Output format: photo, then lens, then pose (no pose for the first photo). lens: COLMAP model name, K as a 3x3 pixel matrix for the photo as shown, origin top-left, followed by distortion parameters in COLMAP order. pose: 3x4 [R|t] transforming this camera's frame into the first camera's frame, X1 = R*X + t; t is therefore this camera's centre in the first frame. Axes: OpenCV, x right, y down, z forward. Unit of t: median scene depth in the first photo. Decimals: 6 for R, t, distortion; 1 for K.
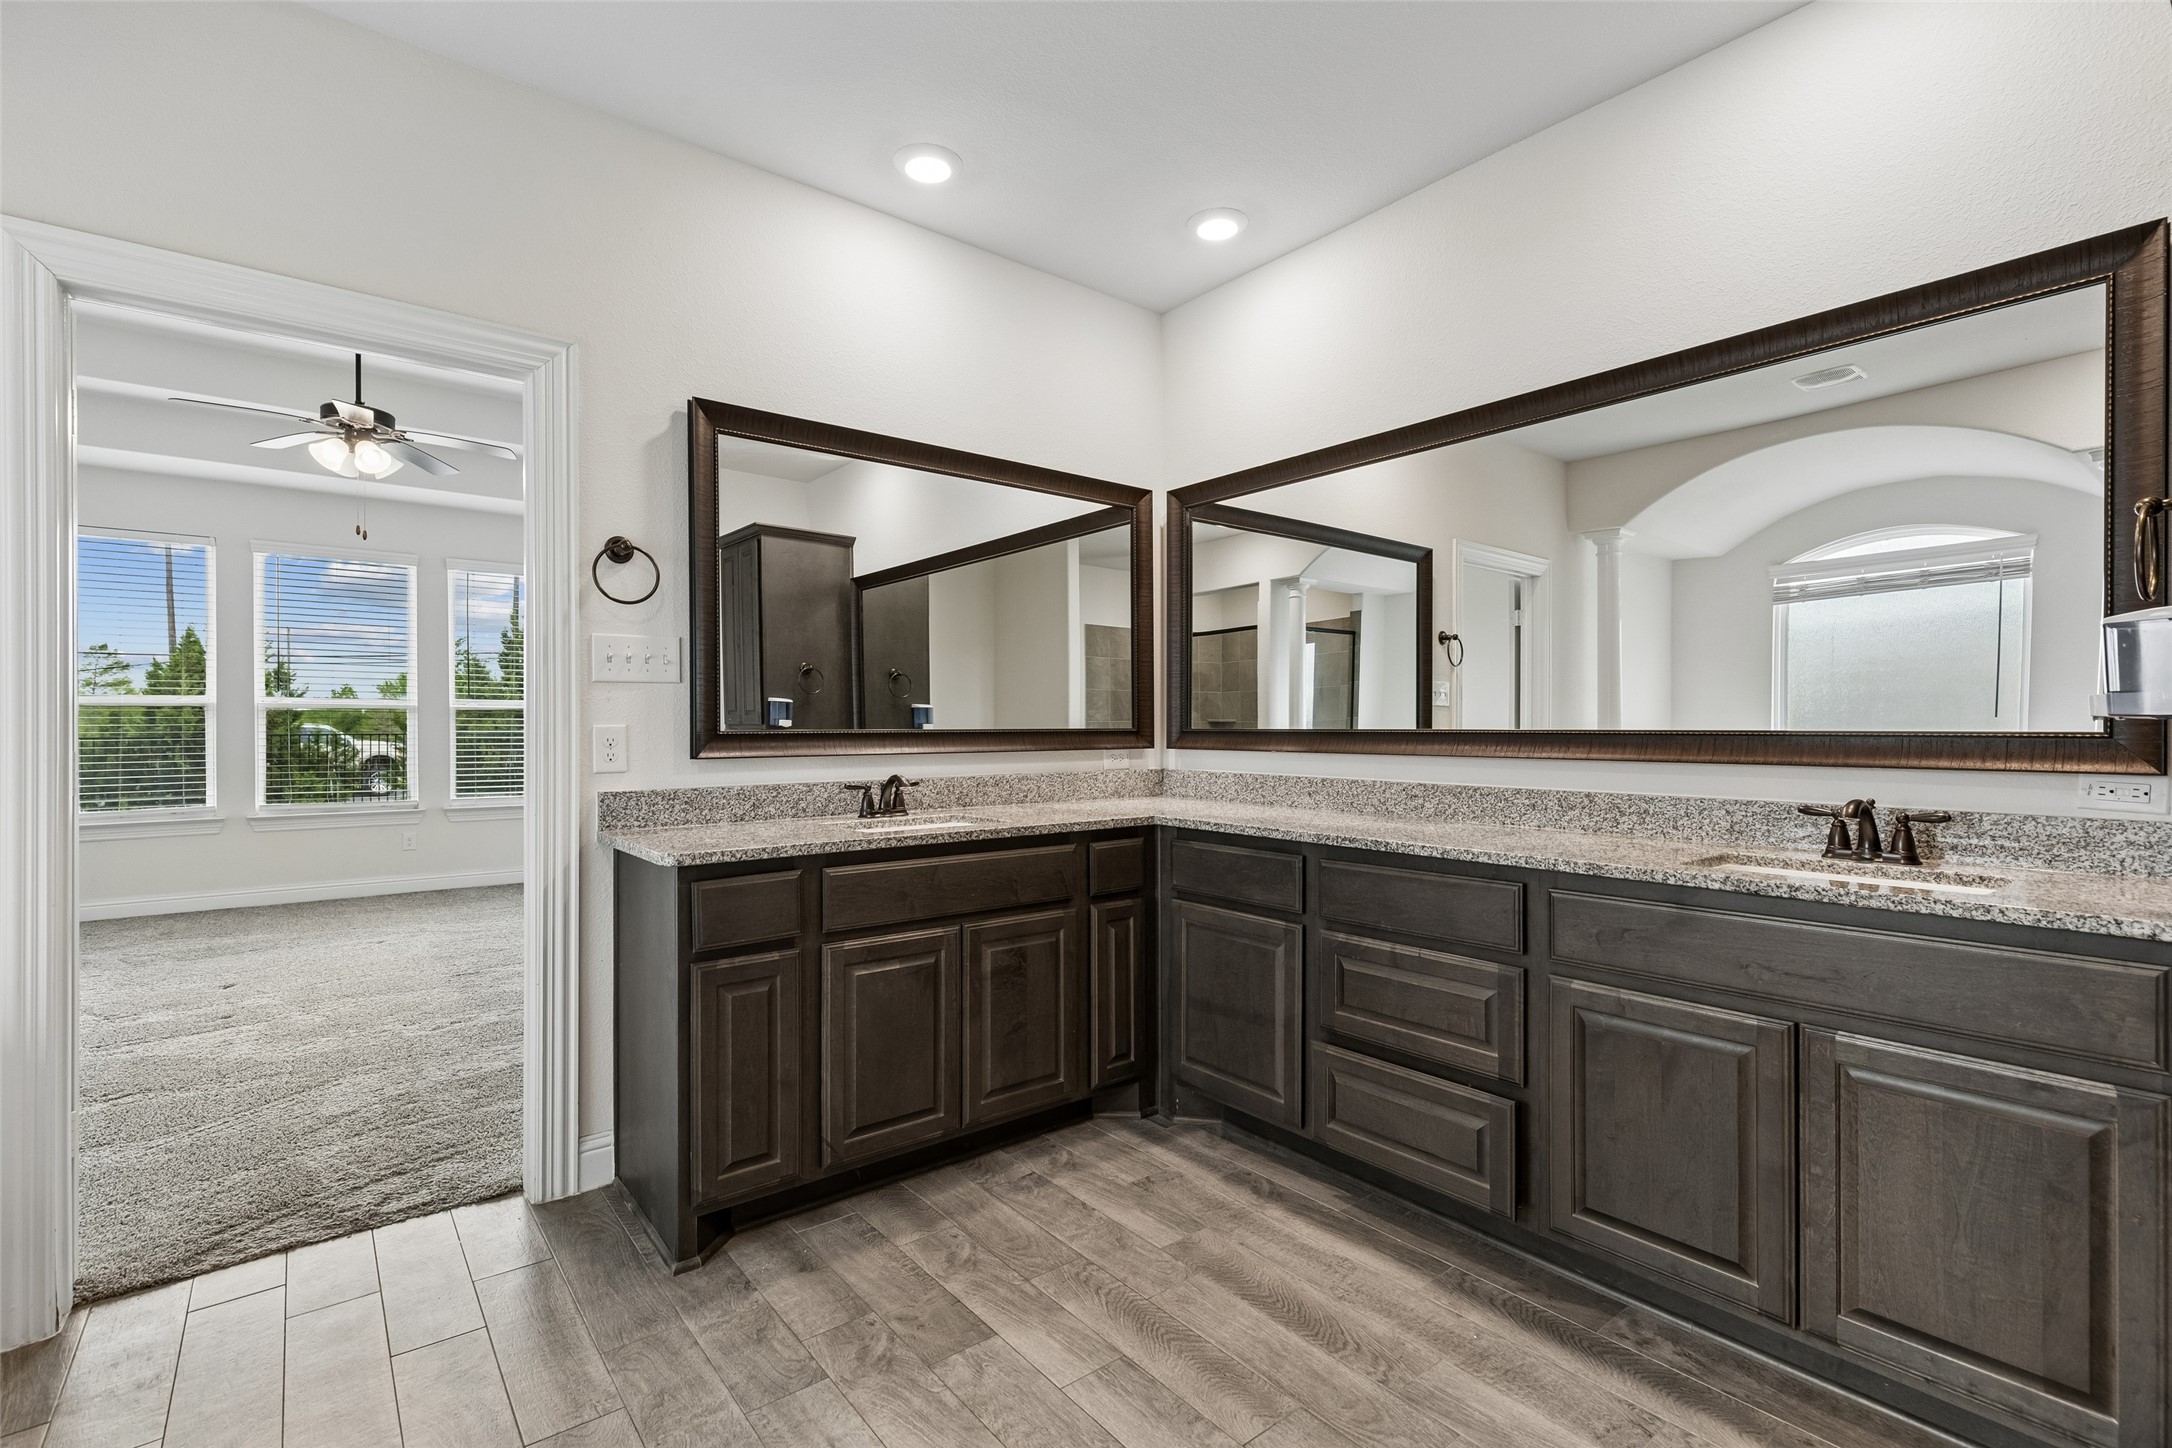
lens RADIAL K [[980.8, 0, 1090.1], [0, 980.8, 729.2], [0, 0, 1]] dist [0.010064, -0.003159]
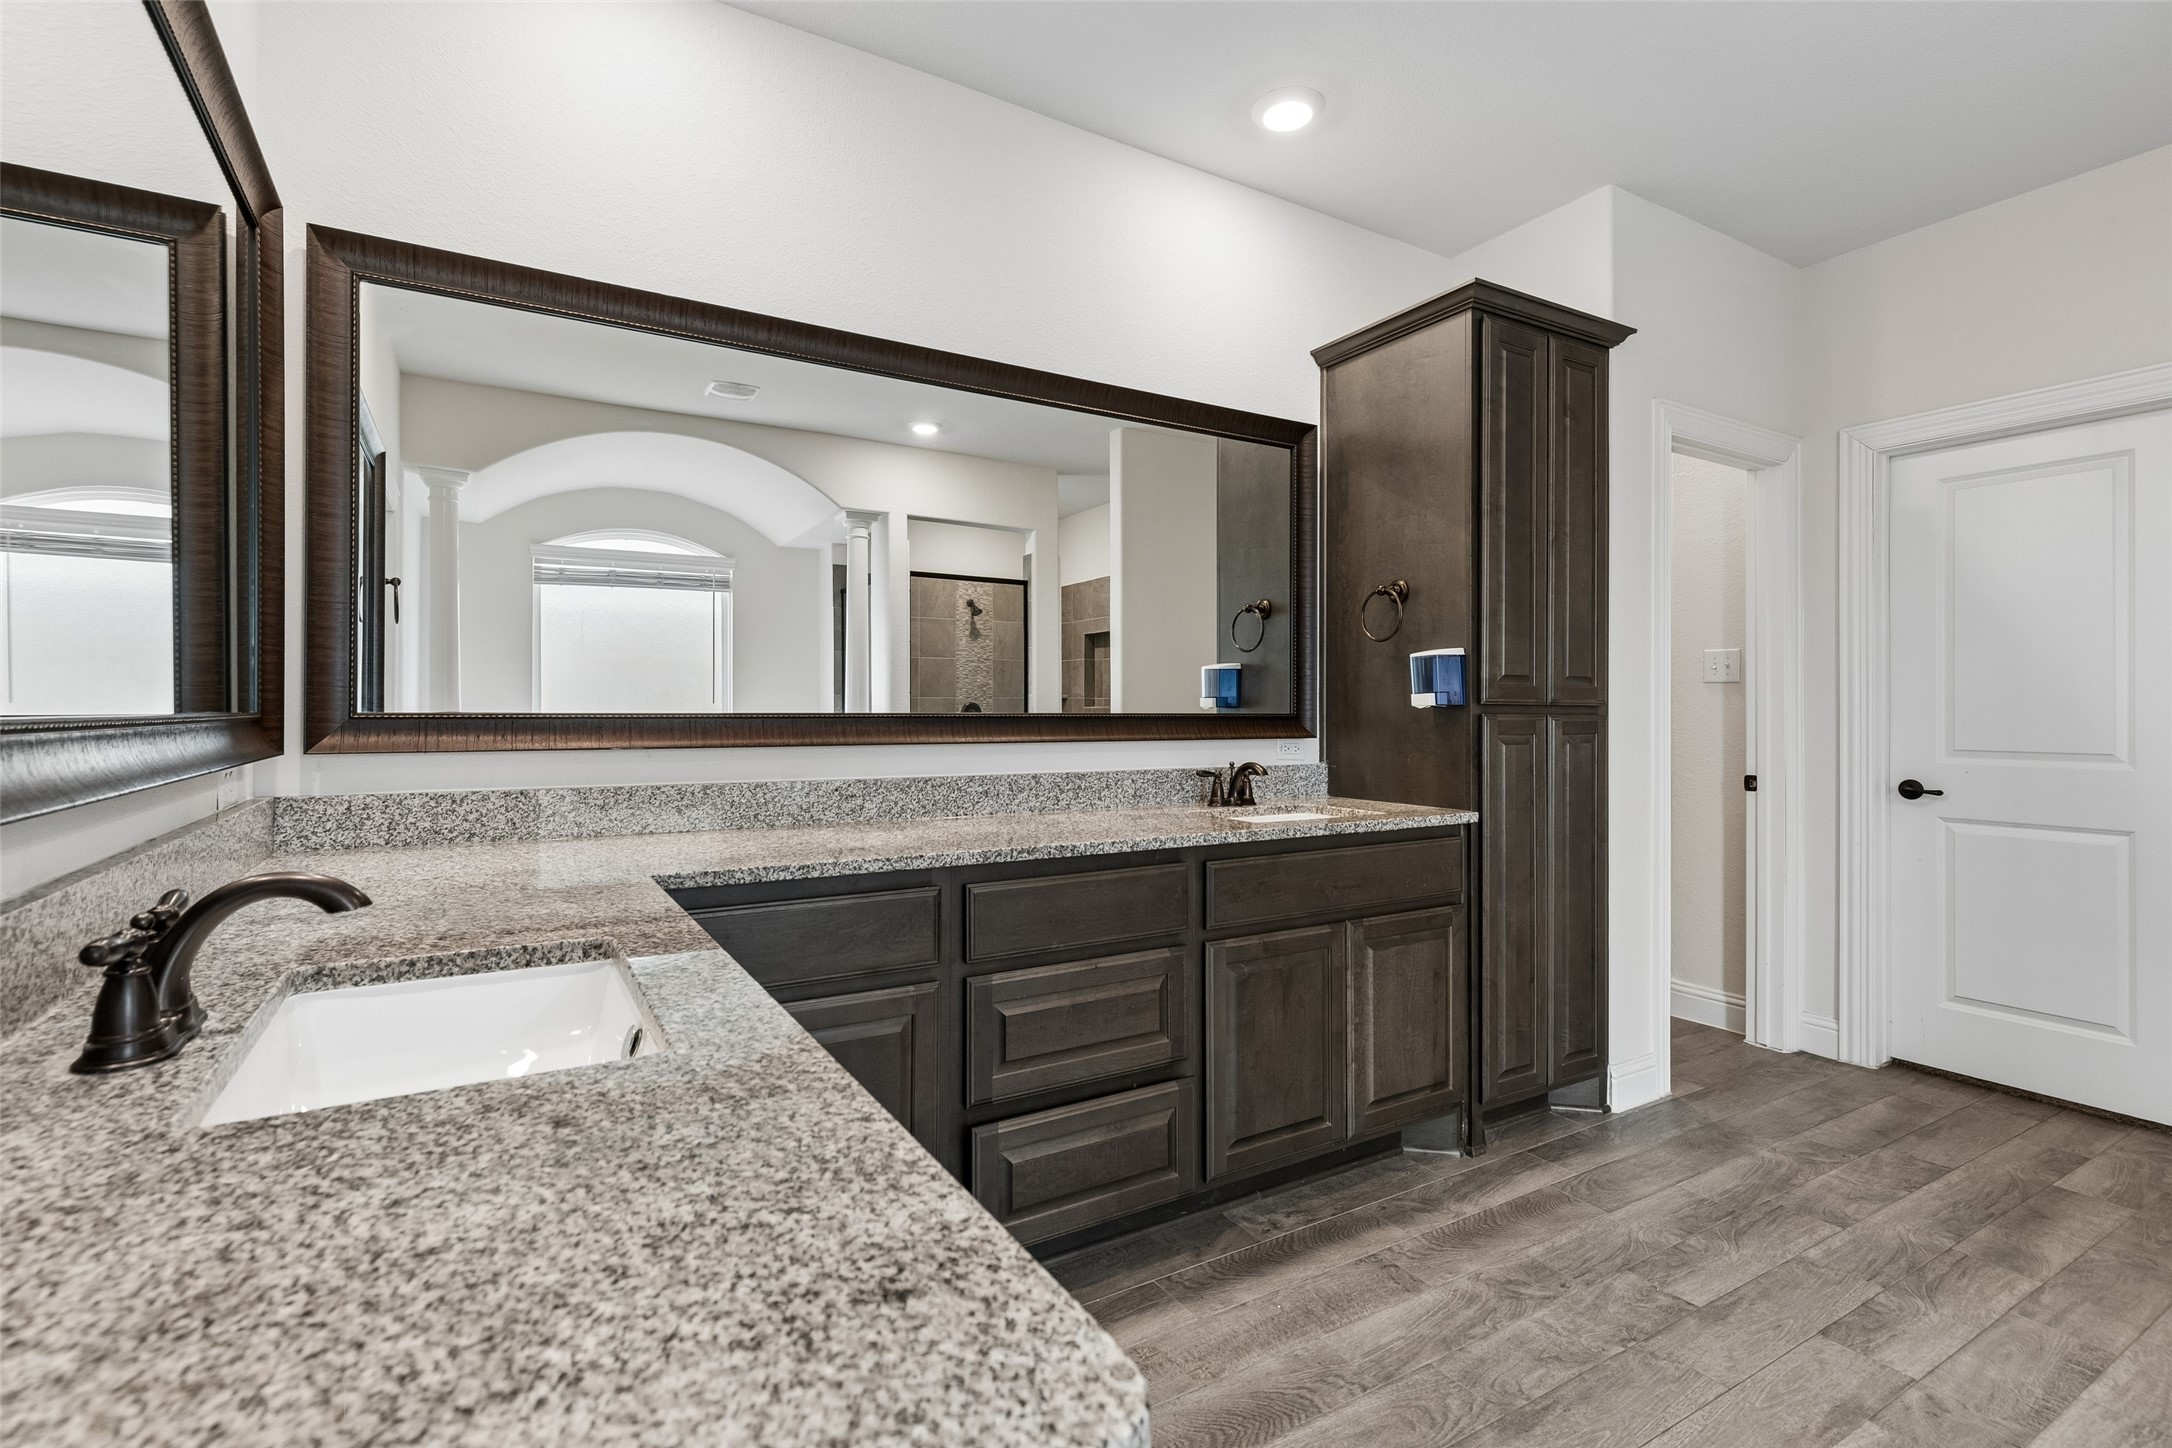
lens RADIAL K [[980.8, 0, 1080.9], [0, 980.8, 712.1], [0, 0, 1]] dist [0.010064, -0.003159]
pose [[0.157148, -0.001948, 0.987573, -0.472196], [0.000684, 0.999998, 0.001864, -0.001930], [-0.987575, 0.000383, 0.157149, 0.757790]]
